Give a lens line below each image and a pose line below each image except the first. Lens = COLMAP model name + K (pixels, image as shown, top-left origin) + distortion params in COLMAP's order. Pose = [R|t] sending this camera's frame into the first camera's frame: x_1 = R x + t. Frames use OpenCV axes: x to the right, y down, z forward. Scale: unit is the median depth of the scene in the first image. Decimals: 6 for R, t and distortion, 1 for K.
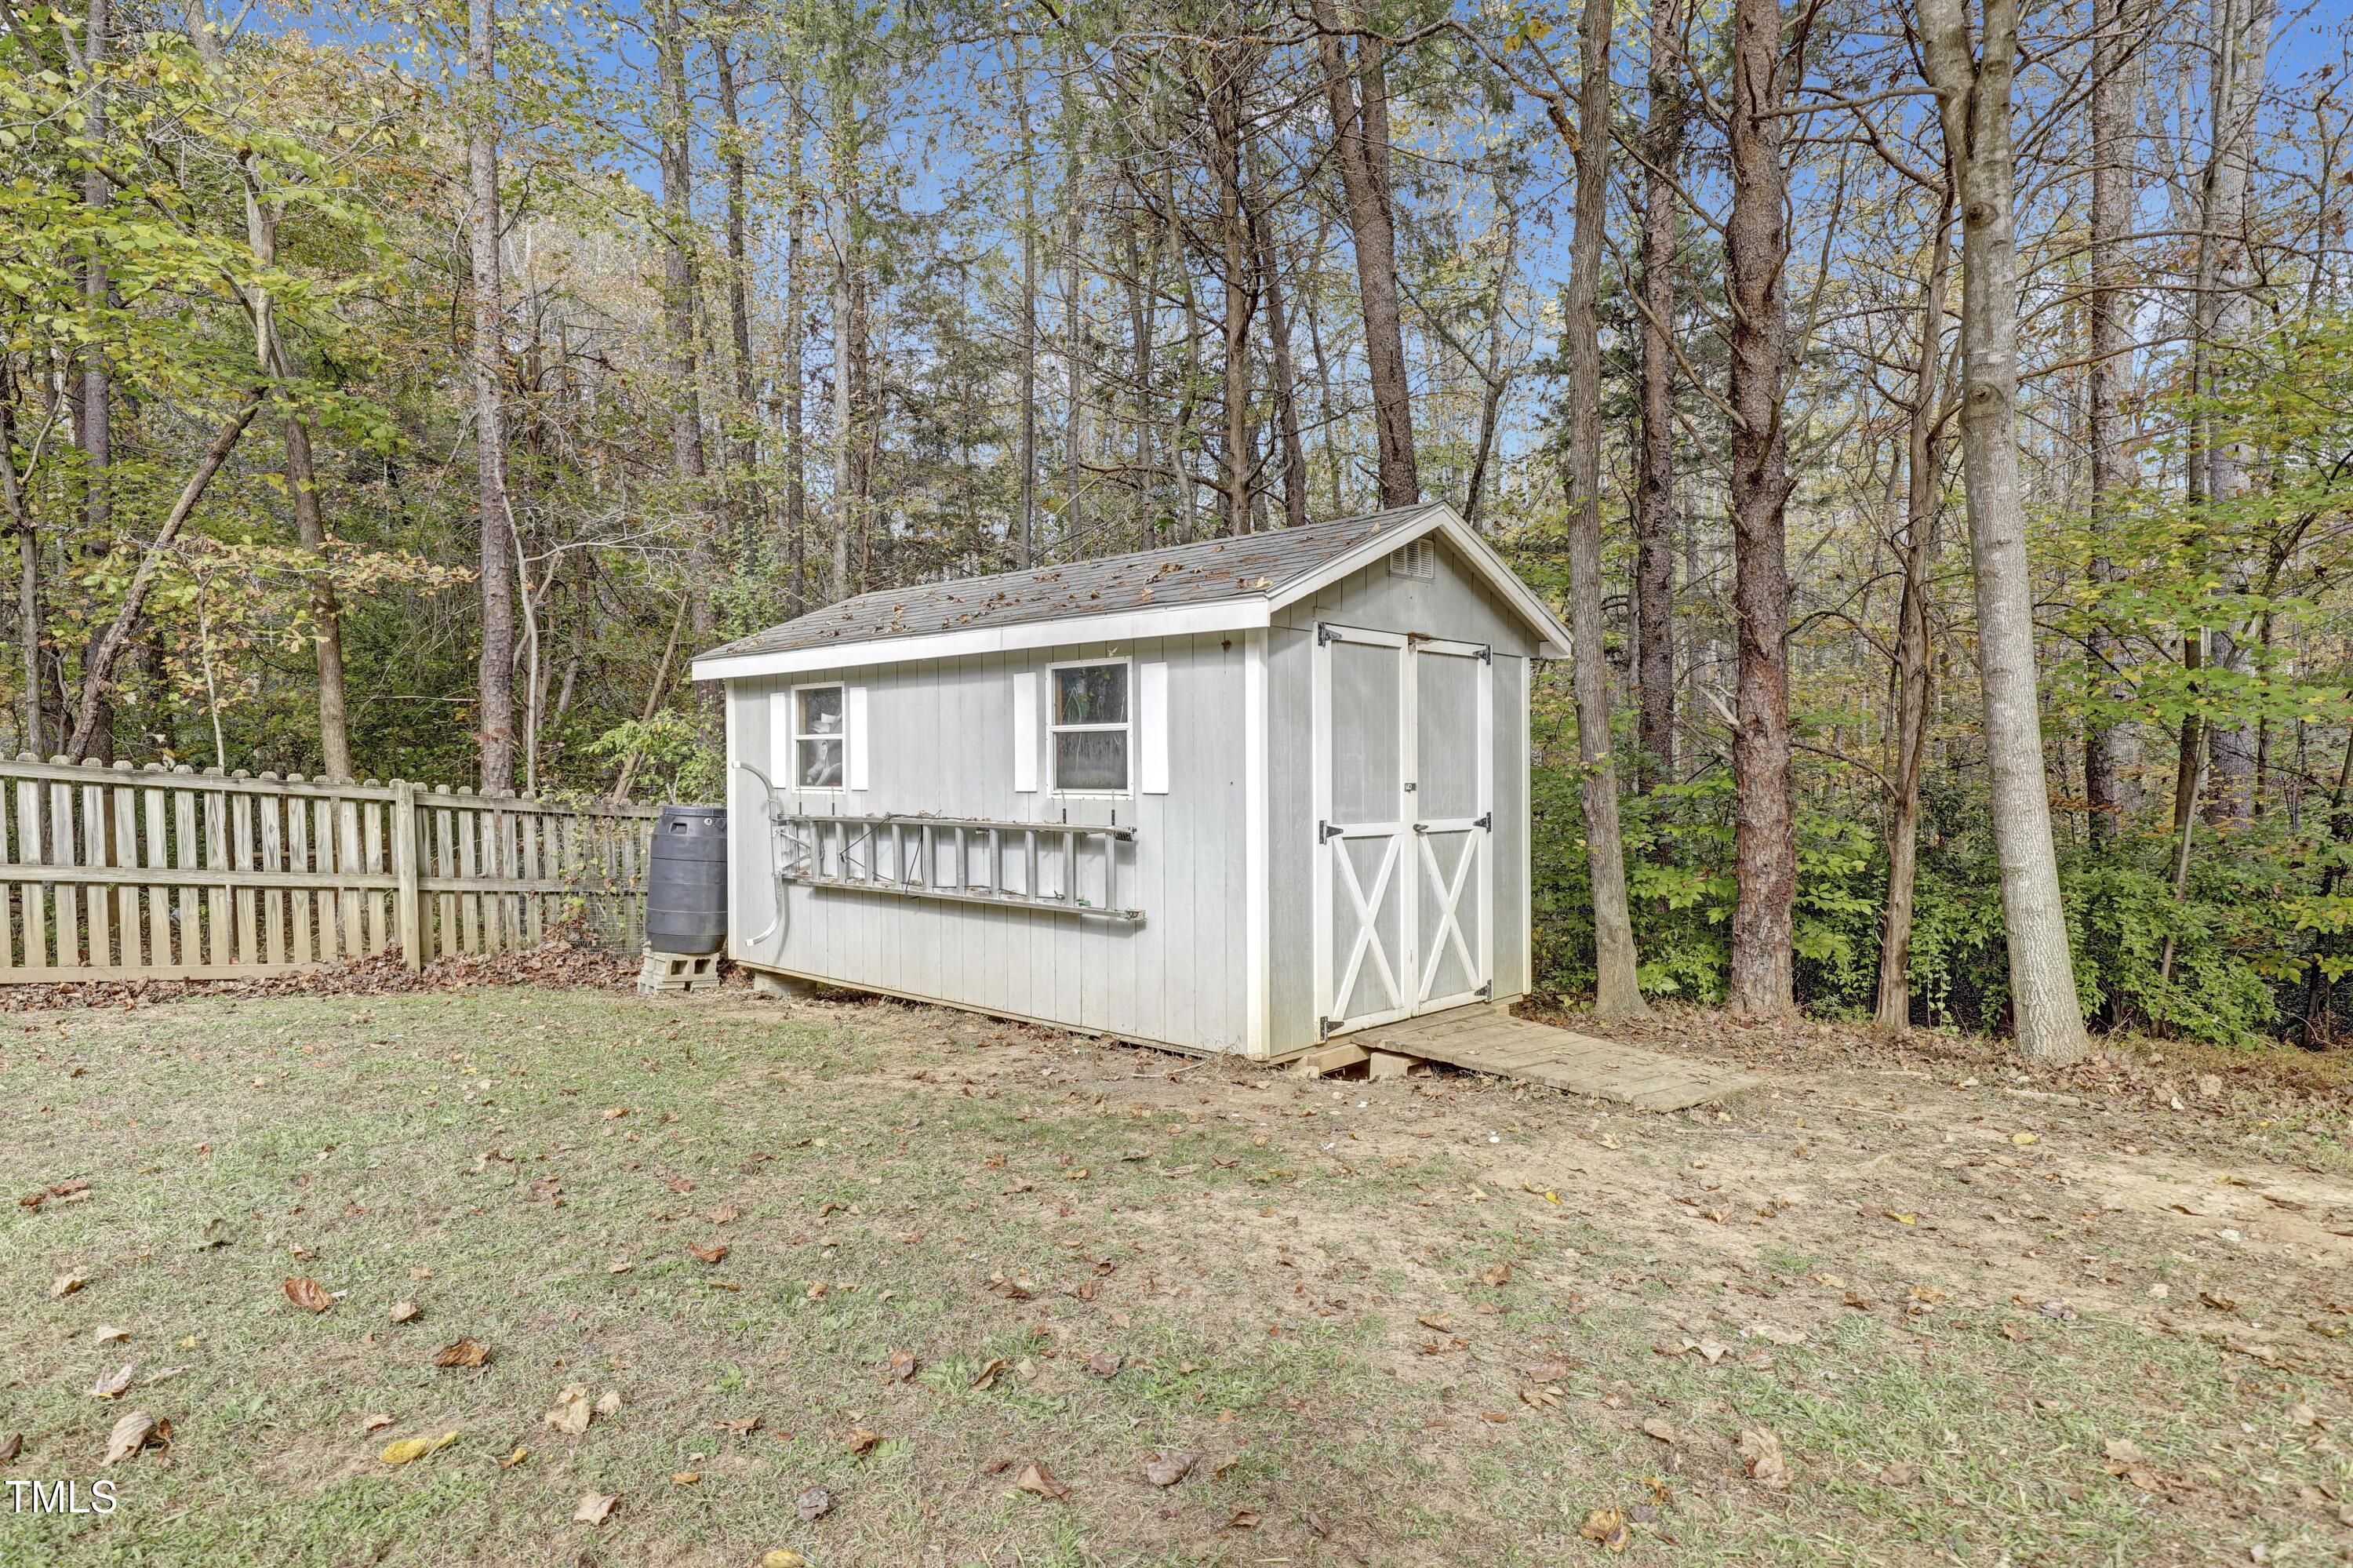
lens RADIAL K [[1350.8, 0, 1176.5], [0, 1350.8, 784.0], [0, 0, 1]] dist [-0.000373, -0.000123]
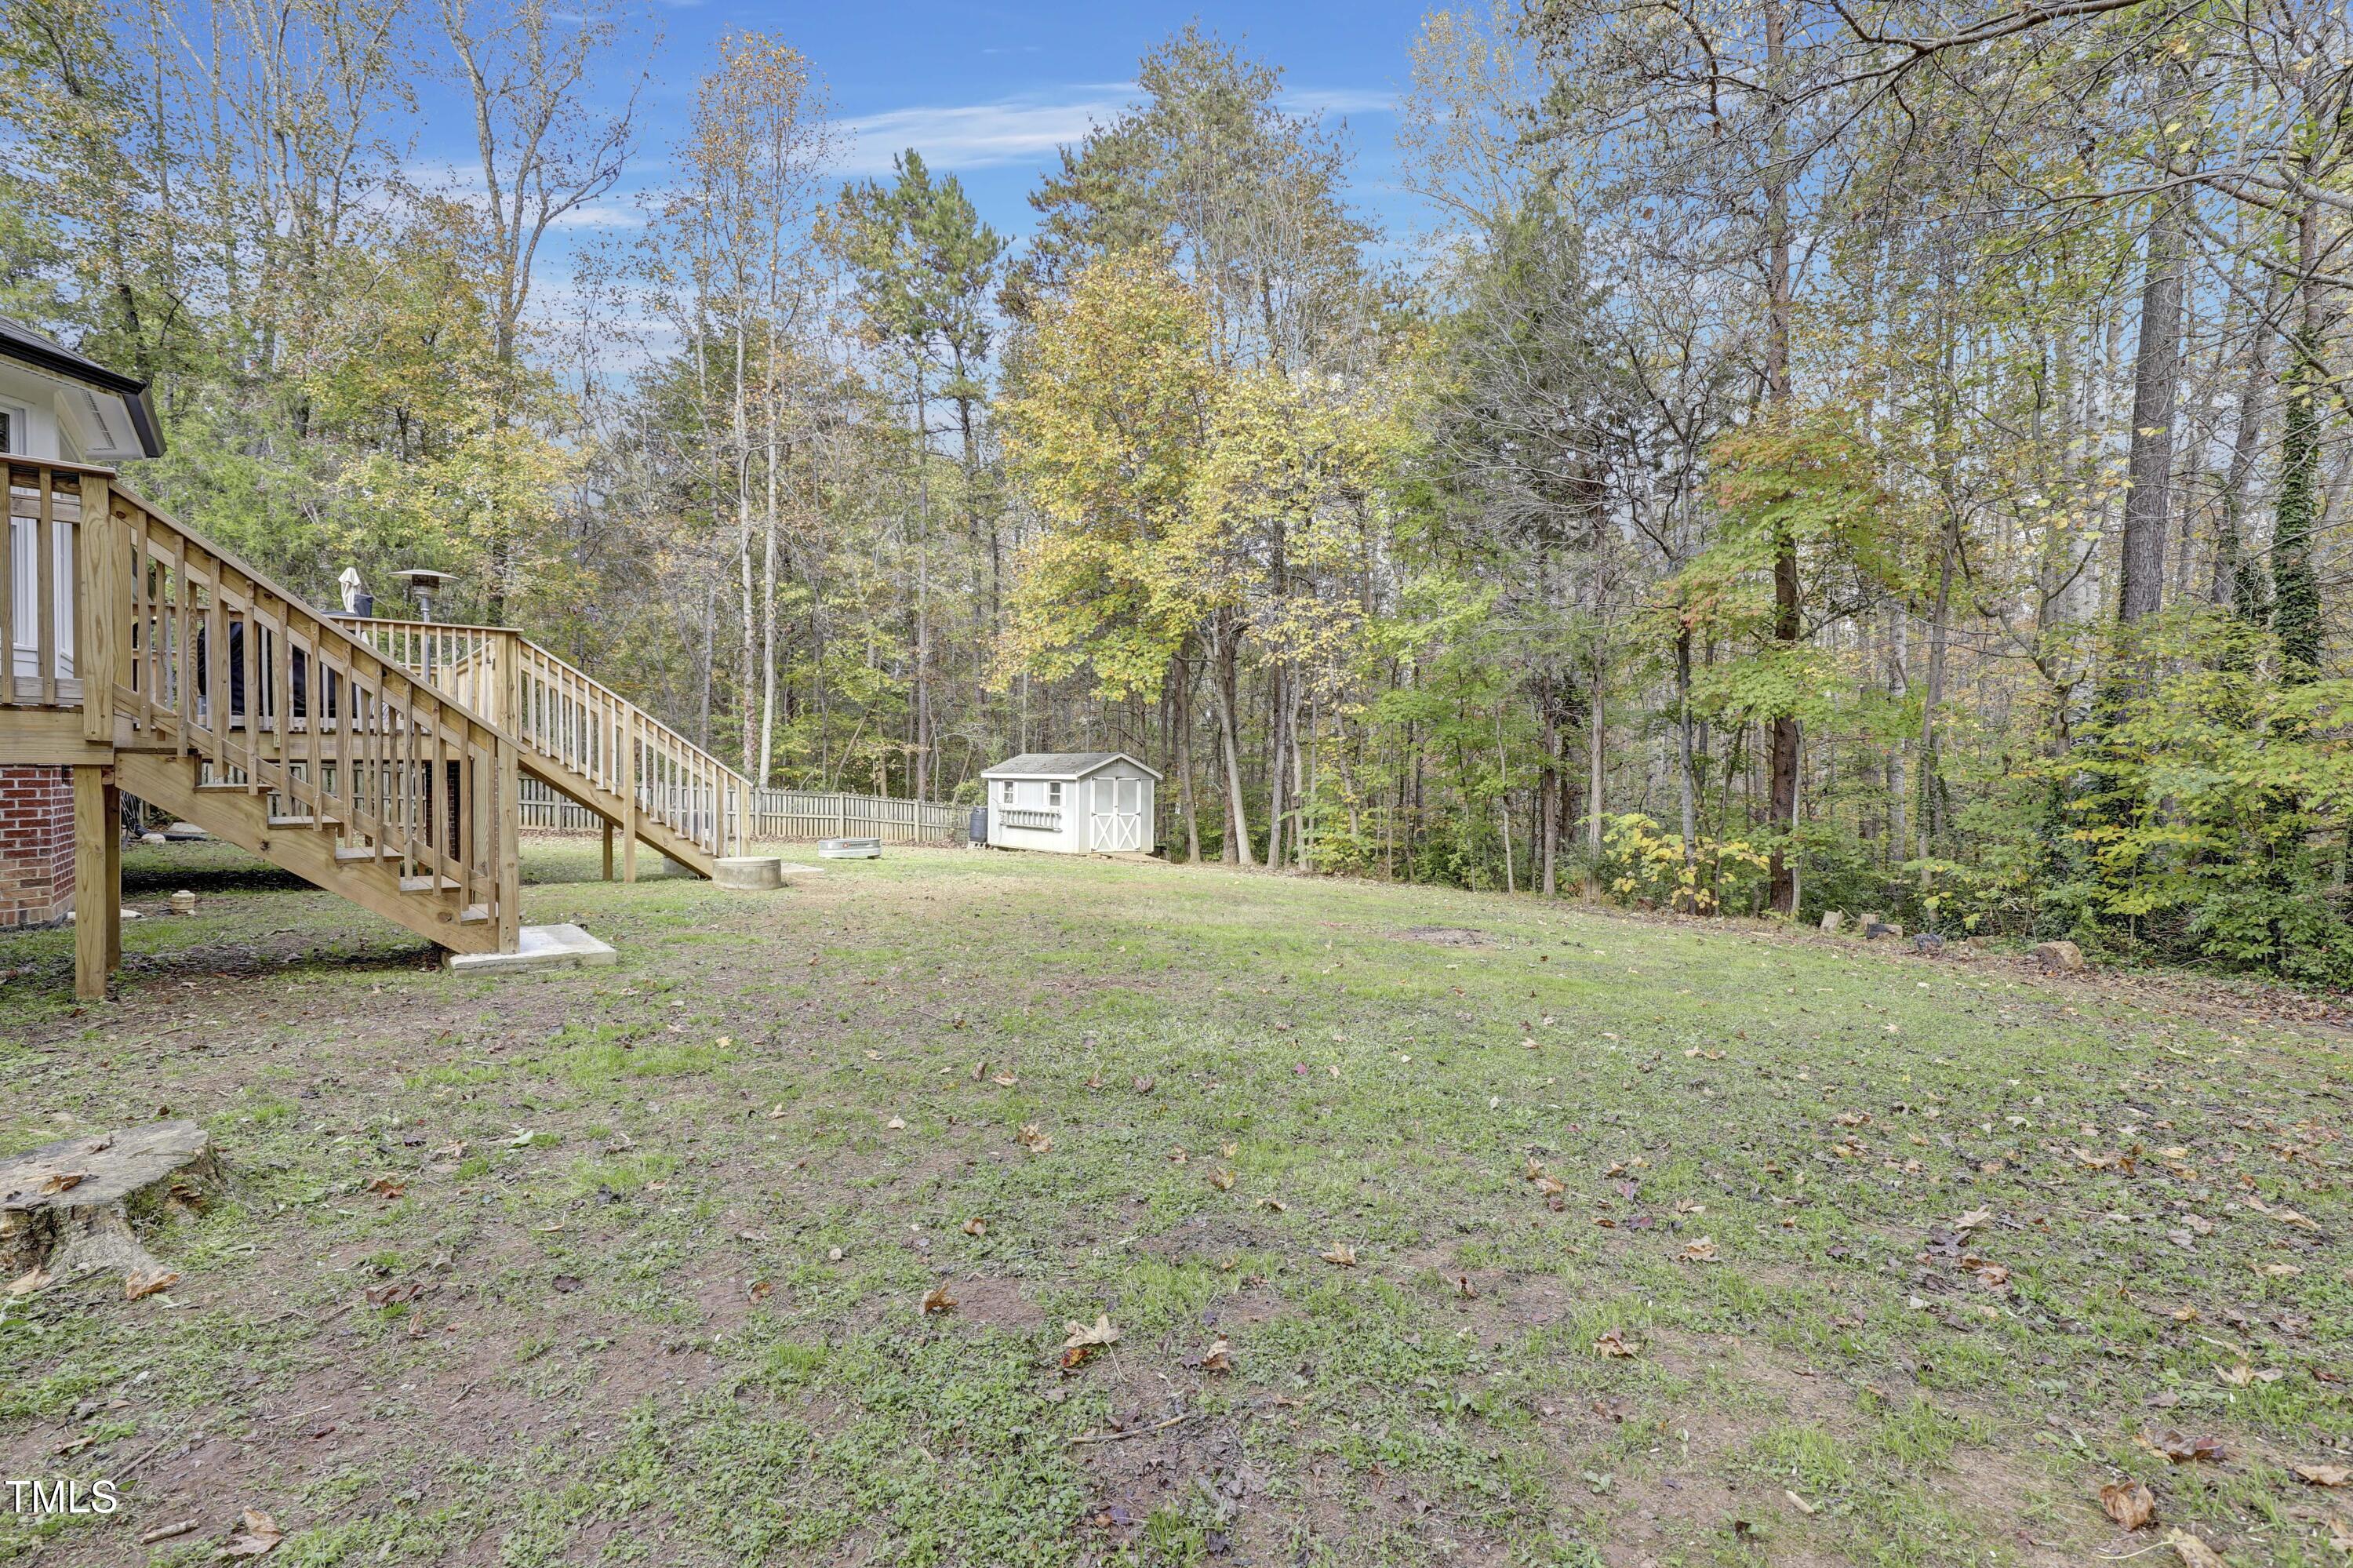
lens RADIAL K [[1075.7, 0, 1171.7], [0, 1075.7, 793.9], [0, 0, 1]] dist [0.013319, 0.000561]
pose [[0.988387, 0.025785, -0.149755, 0.977464], [-0.027233, 0.999600, -0.007624, -0.020991], [0.149499, 0.011614, 0.988694, -2.972672]]
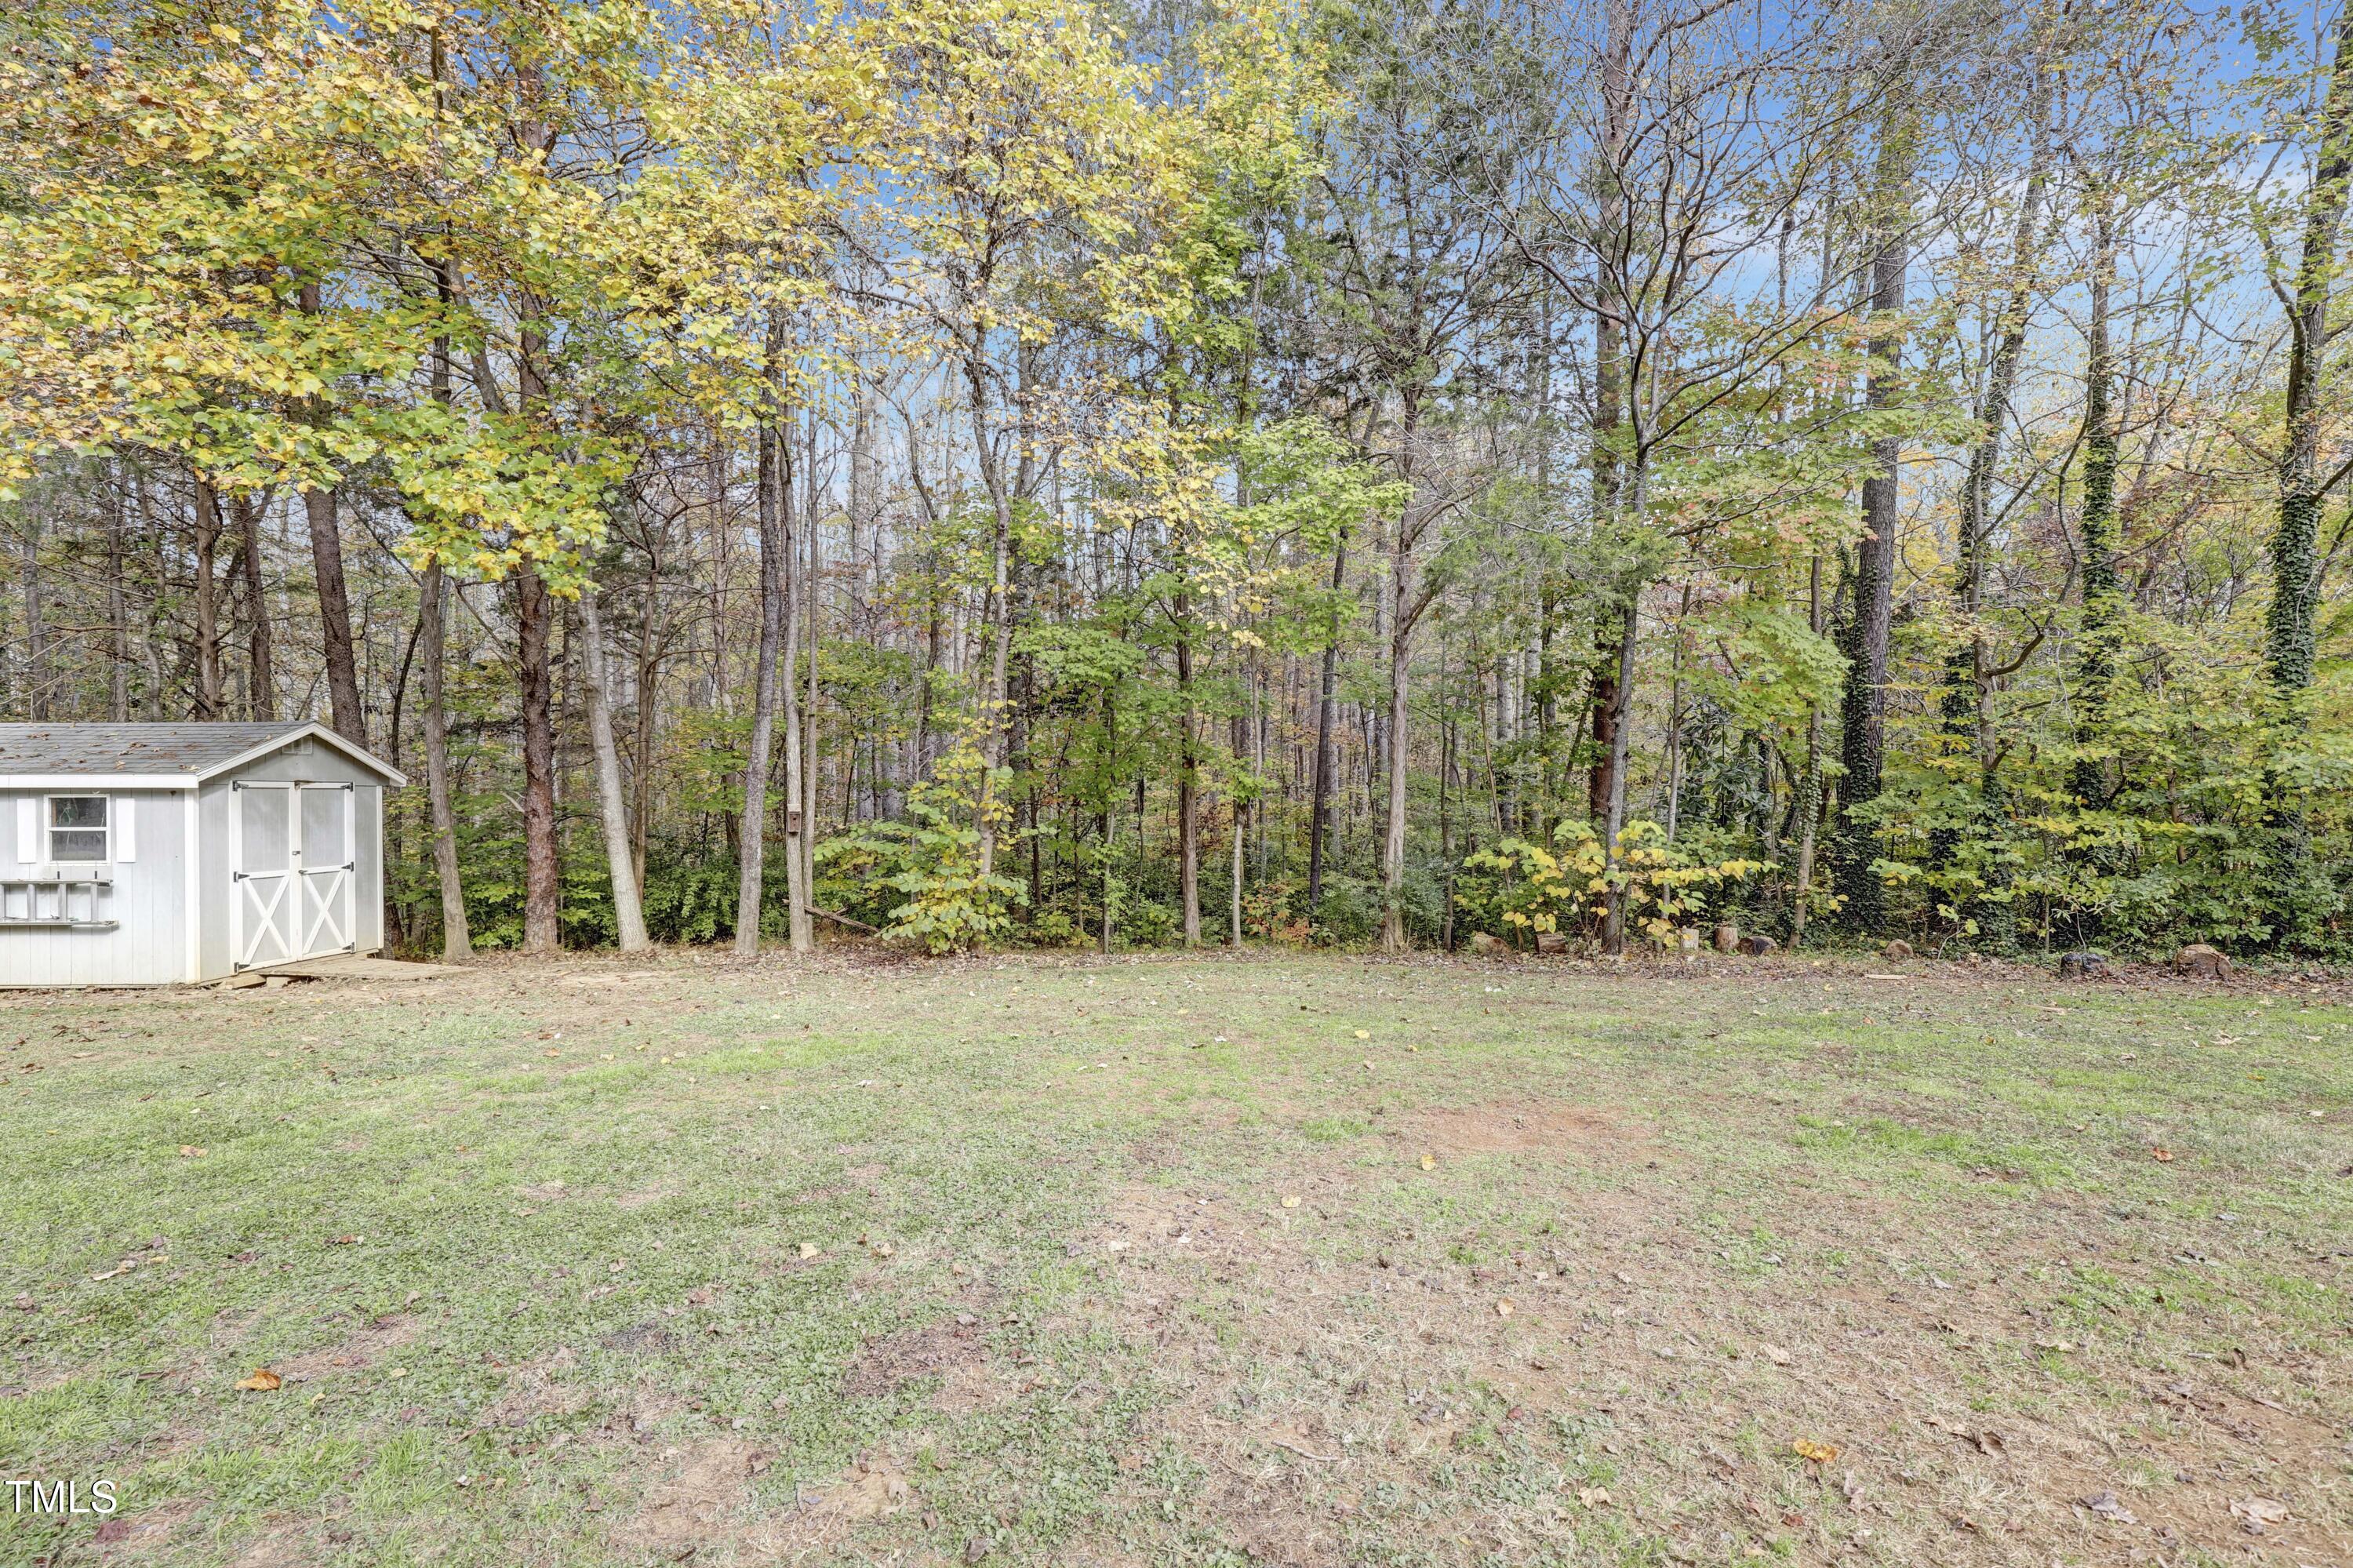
lens RADIAL K [[1075.7, 0, 1171.7], [0, 1075.7, 793.9], [0, 0, 1]] dist [0.013319, 0.000561]
pose [[0.736088, 0.001000, 0.676885, 0.029857], [0.006887, 0.999936, -0.008966, -0.064231], [-0.676850, 0.011262, 0.736034, -1.162932]]
